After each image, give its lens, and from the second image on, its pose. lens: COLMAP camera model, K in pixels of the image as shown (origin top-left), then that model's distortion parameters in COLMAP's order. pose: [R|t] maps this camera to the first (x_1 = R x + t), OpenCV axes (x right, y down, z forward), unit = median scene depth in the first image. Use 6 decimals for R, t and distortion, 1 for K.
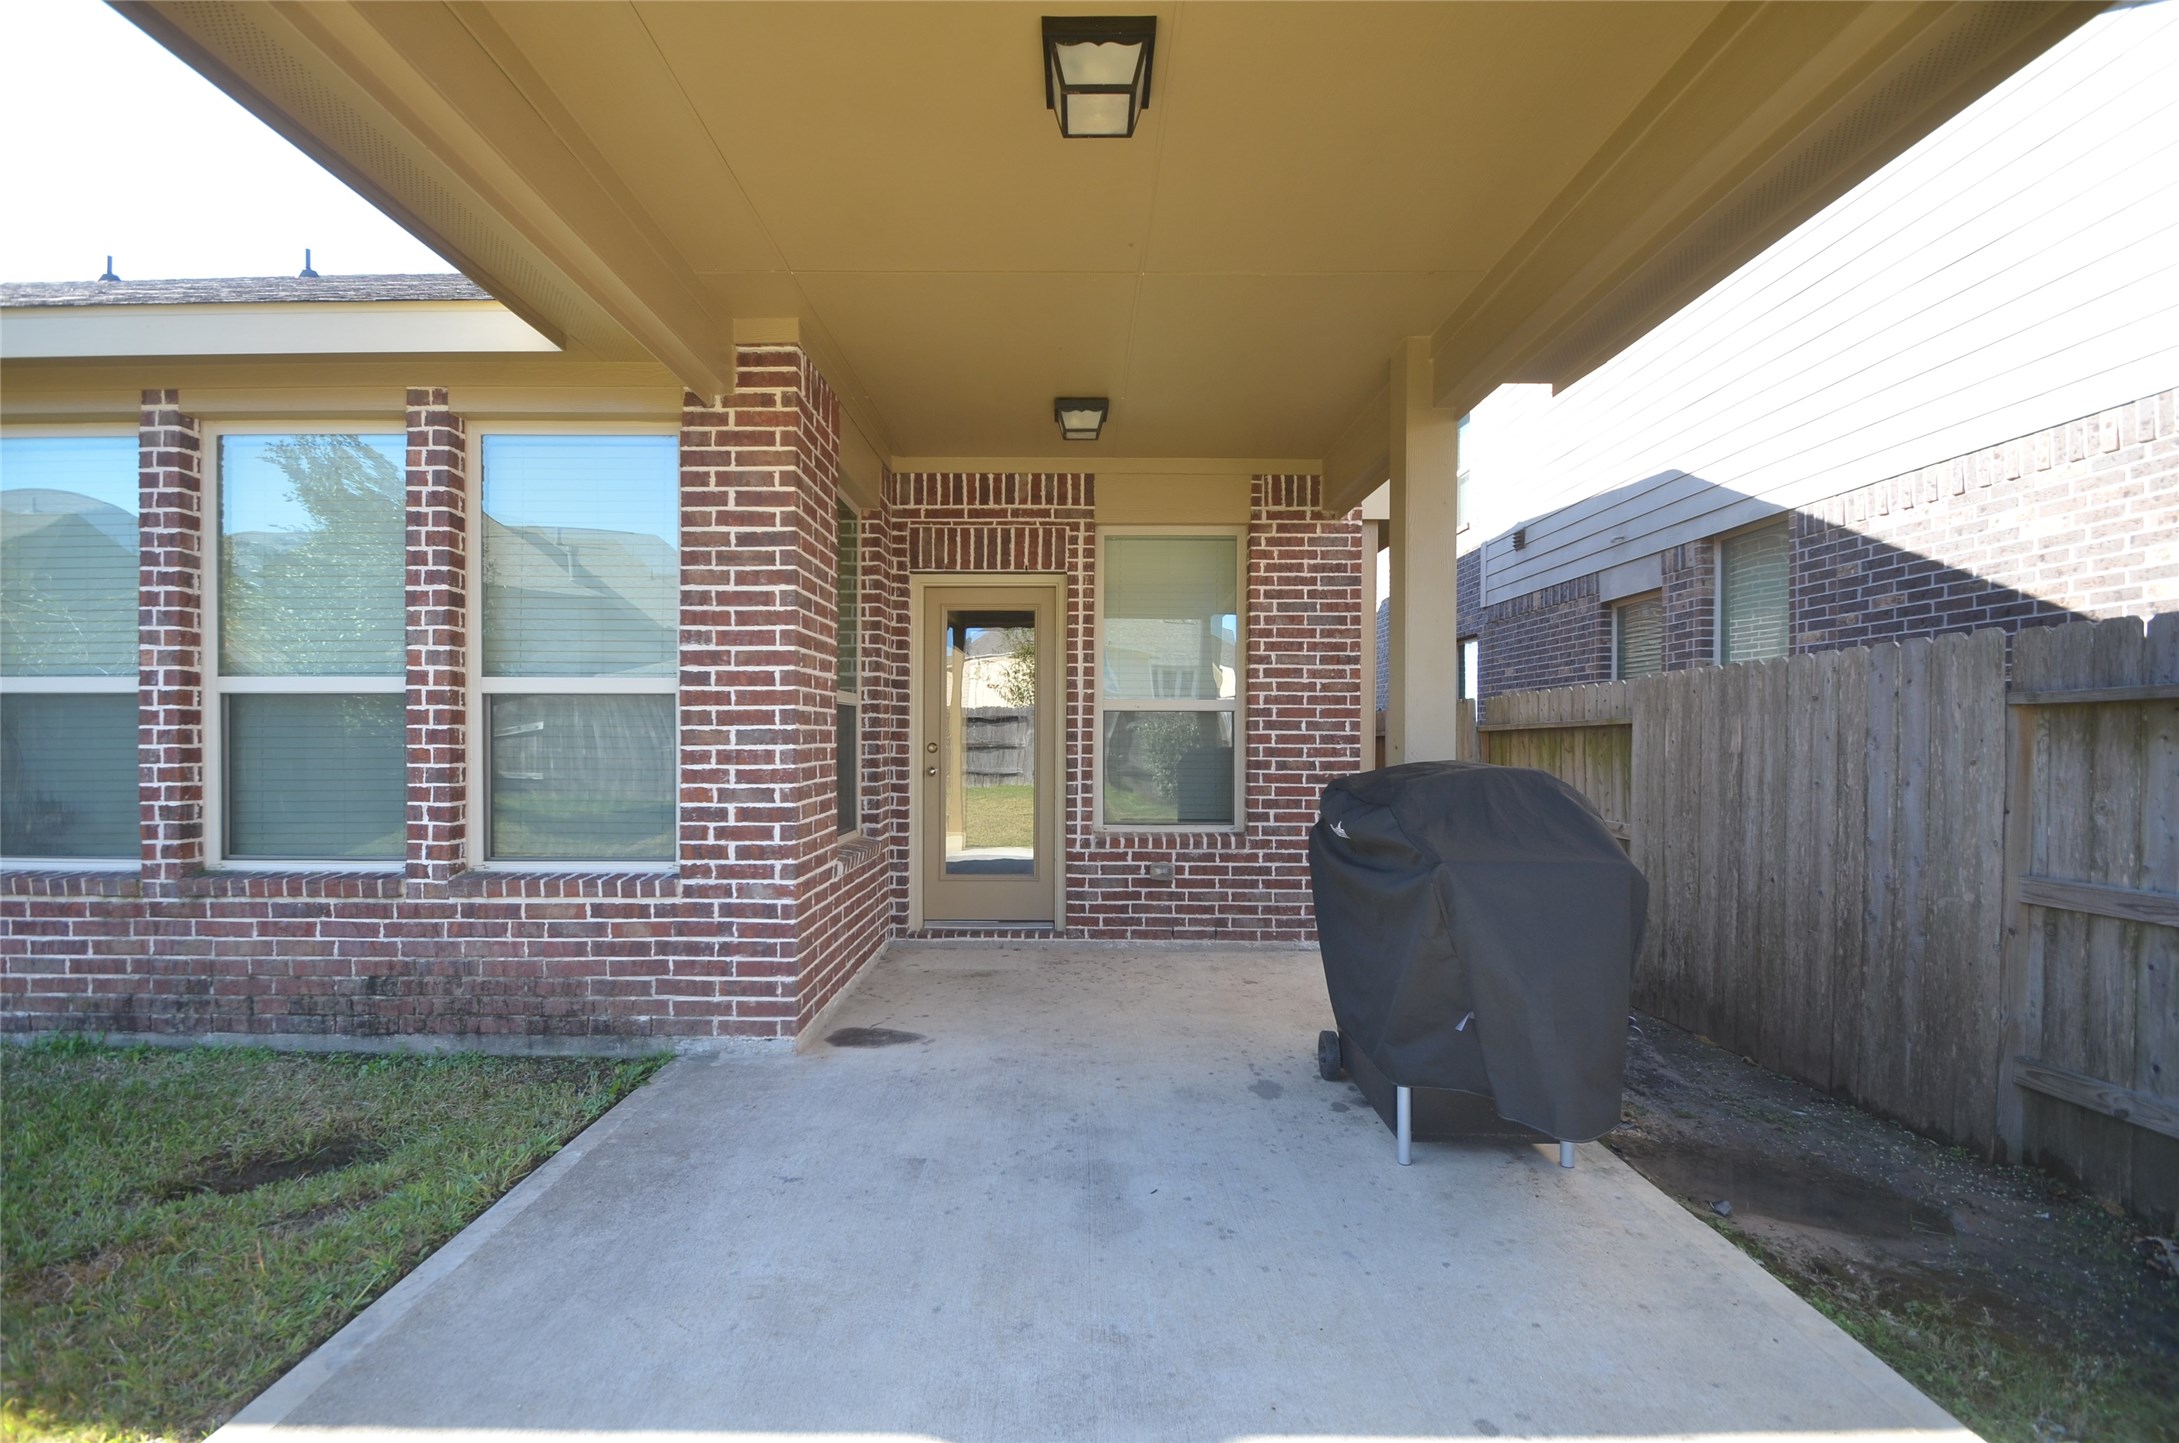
lens RADIAL K [[962.0, 0, 1089.4], [0, 962.0, 725.7], [0, 0, 1]] dist [0.013379, -0.011666]
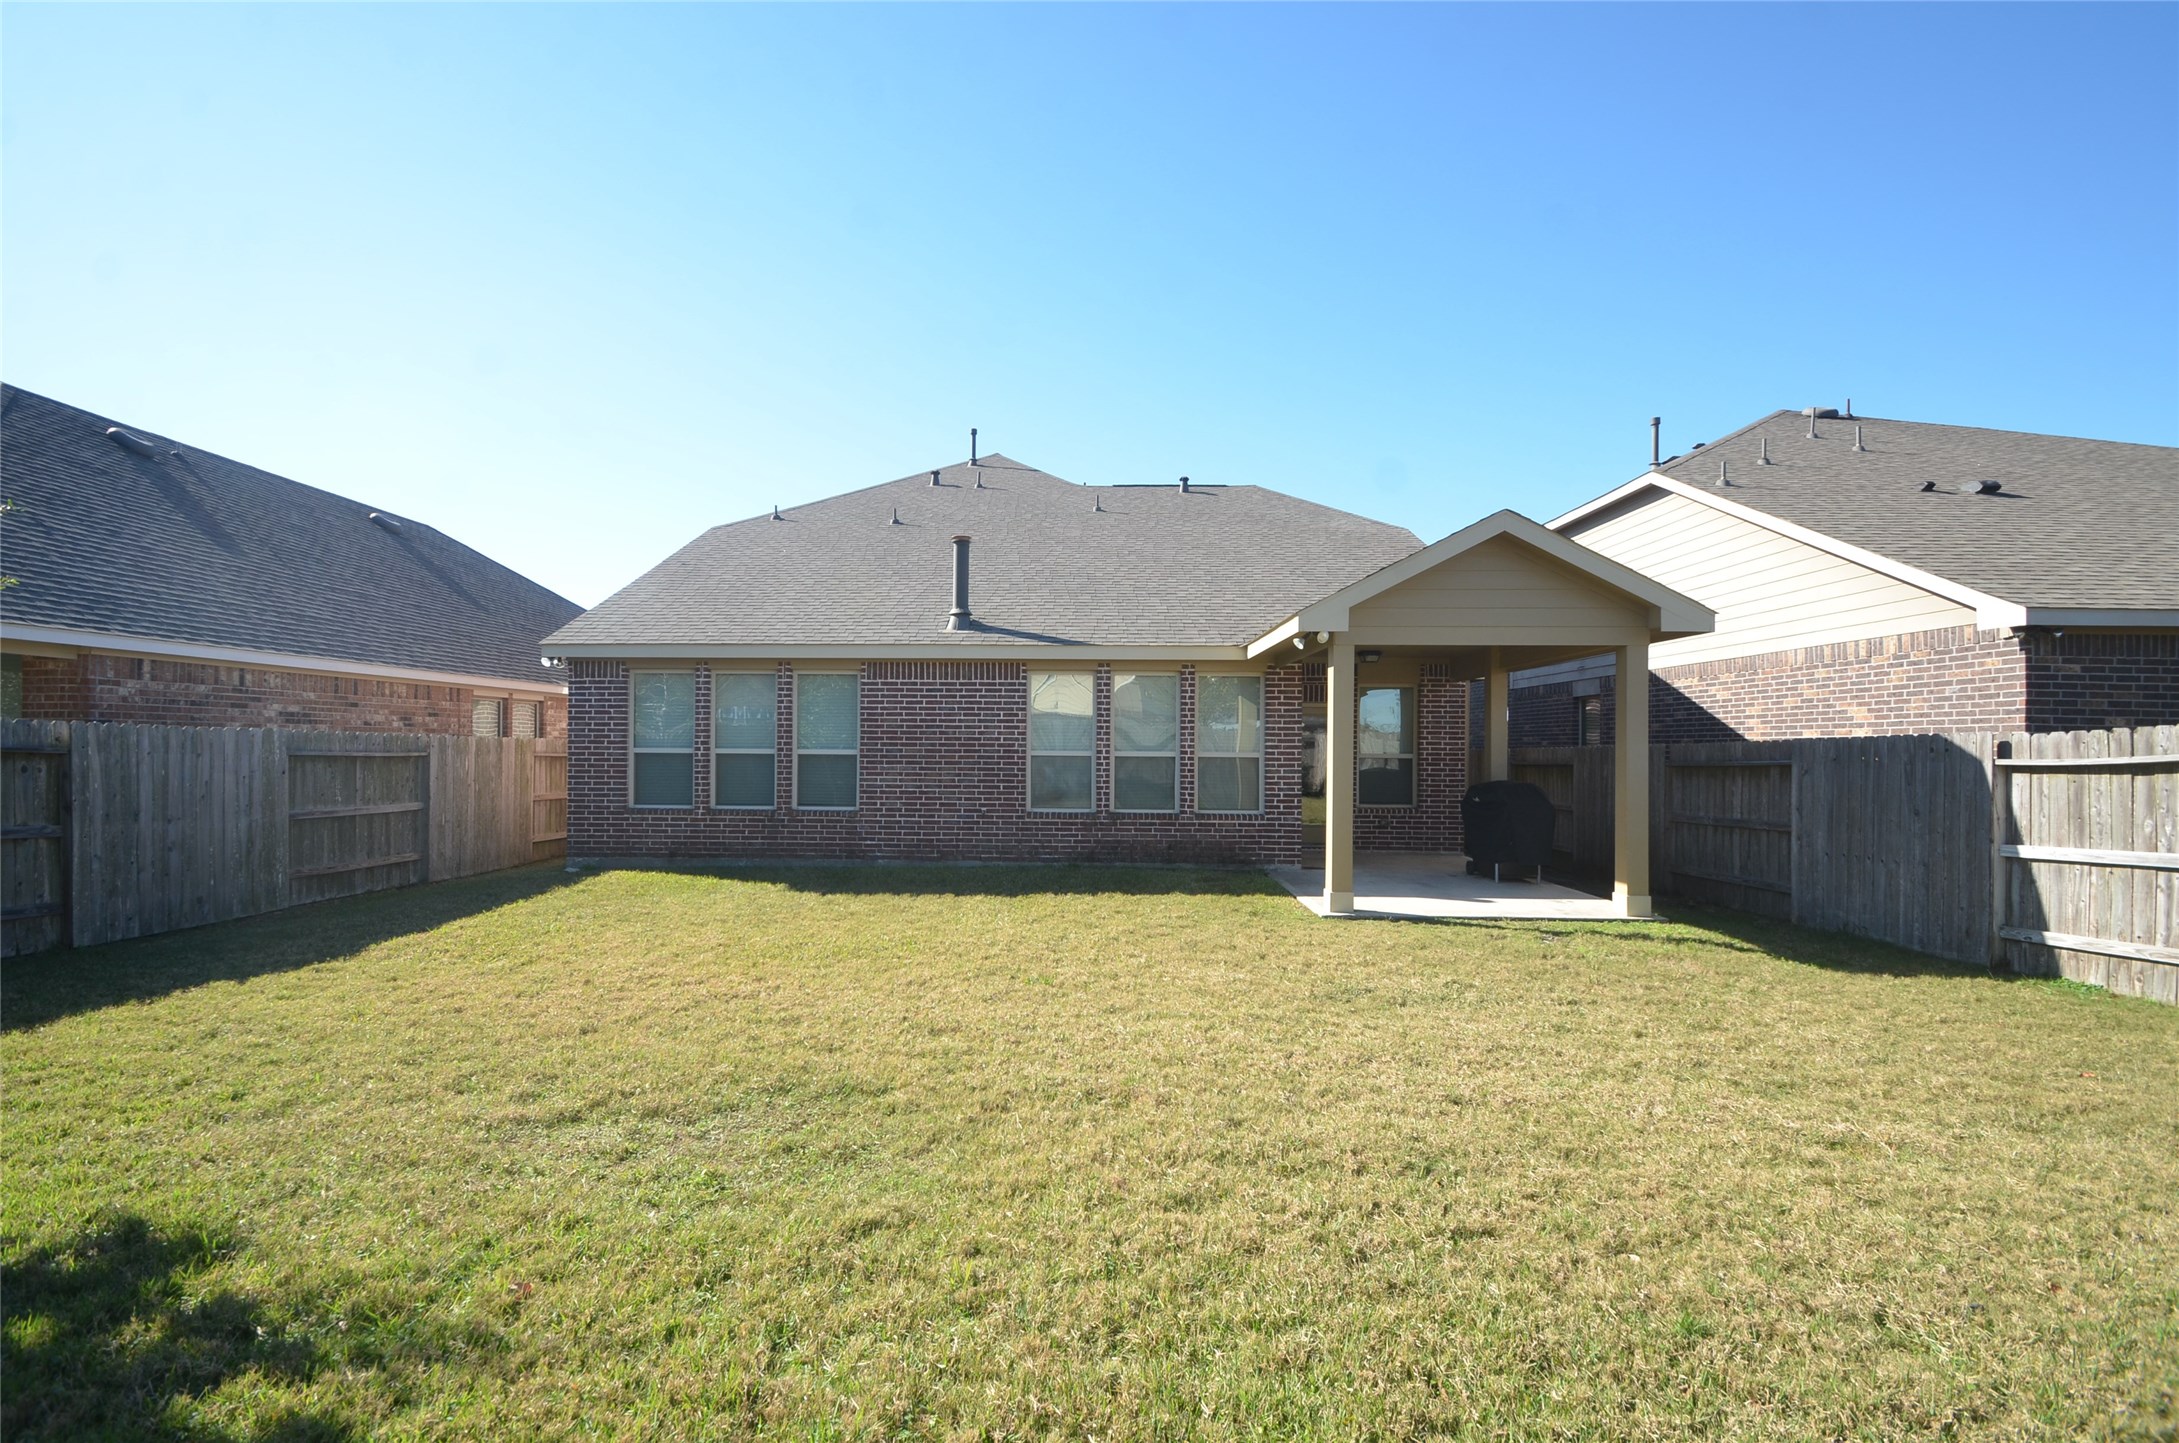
lens RADIAL K [[962.0, 0, 1086.2], [0, 962.0, 721.6], [0, 0, 1]] dist [0.013379, -0.011666]
pose [[0.999856, 0.003726, -0.016546, -0.818992], [-0.004015, 0.999839, -0.017465, -0.079728], [0.016479, 0.017529, 0.999711, -1.878450]]
